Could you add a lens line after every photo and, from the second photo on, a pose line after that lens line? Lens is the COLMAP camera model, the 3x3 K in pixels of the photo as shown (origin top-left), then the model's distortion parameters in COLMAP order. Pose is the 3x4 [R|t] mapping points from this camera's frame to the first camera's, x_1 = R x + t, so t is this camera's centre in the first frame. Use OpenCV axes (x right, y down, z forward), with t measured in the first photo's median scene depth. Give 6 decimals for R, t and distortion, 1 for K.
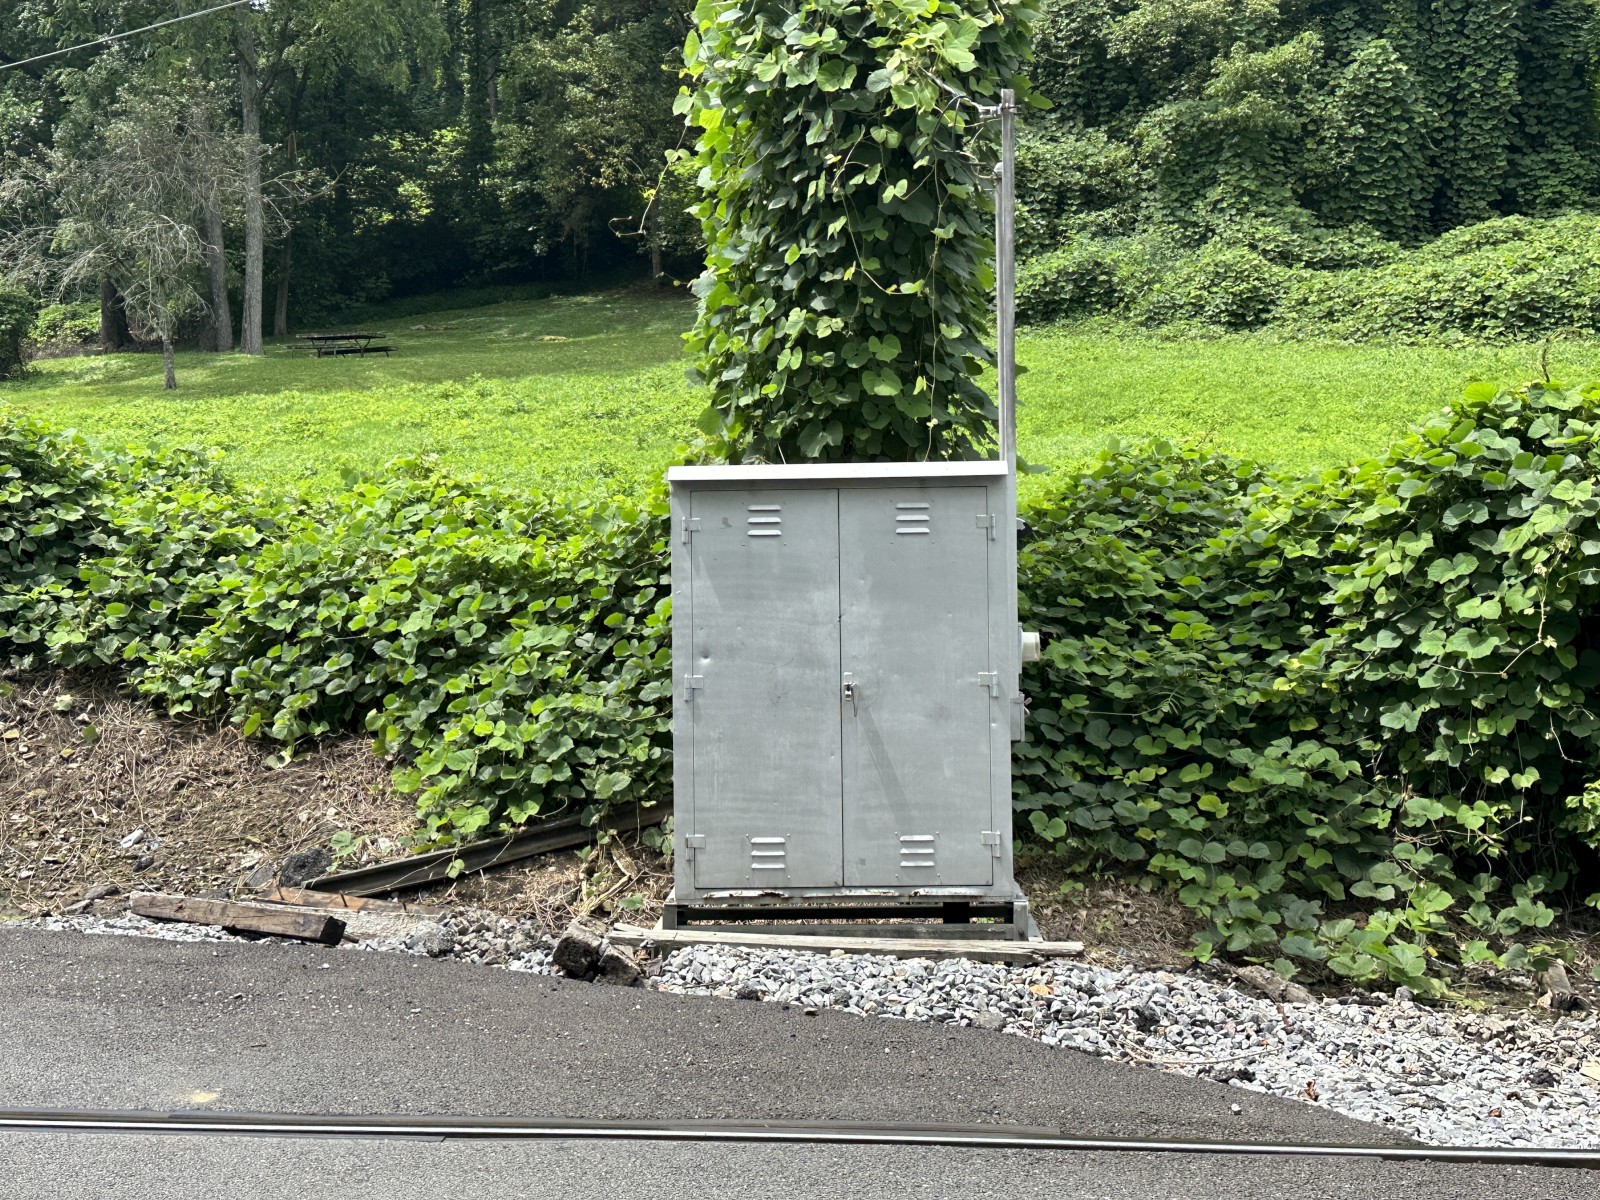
lens RADIAL K [[1865.4, 0, 800.0], [0, 1865.4, 600.0], [0, 0, 1]] dist [0.001046, 0.000565]
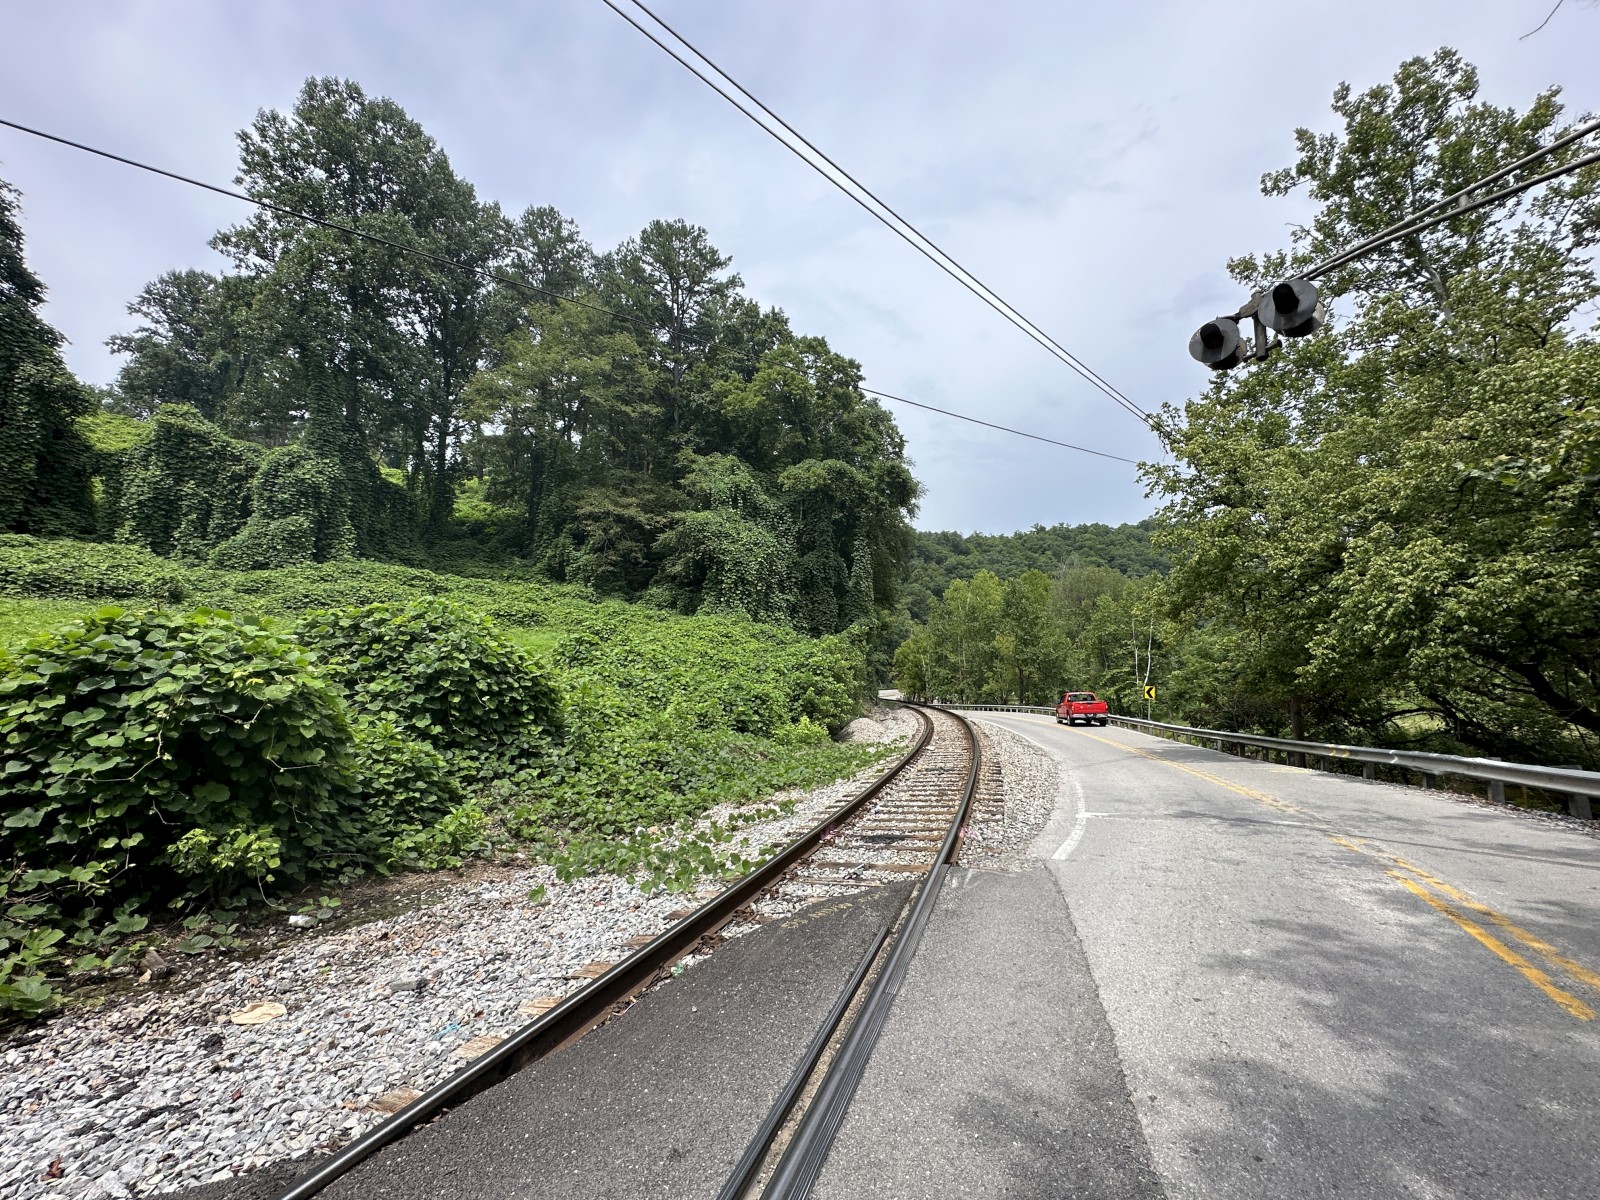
lens RADIAL K [[632.4, 0, 800.0], [0, 632.4, 600.0], [0, 0, 1]] dist [0.000875, -0.000219]
pose [[0.290356, 0.122287, 0.949073, -0.007342], [0.052518, 0.988270, -0.143405, -0.006124], [-0.955476, 0.091482, 0.280528, 0.235122]]
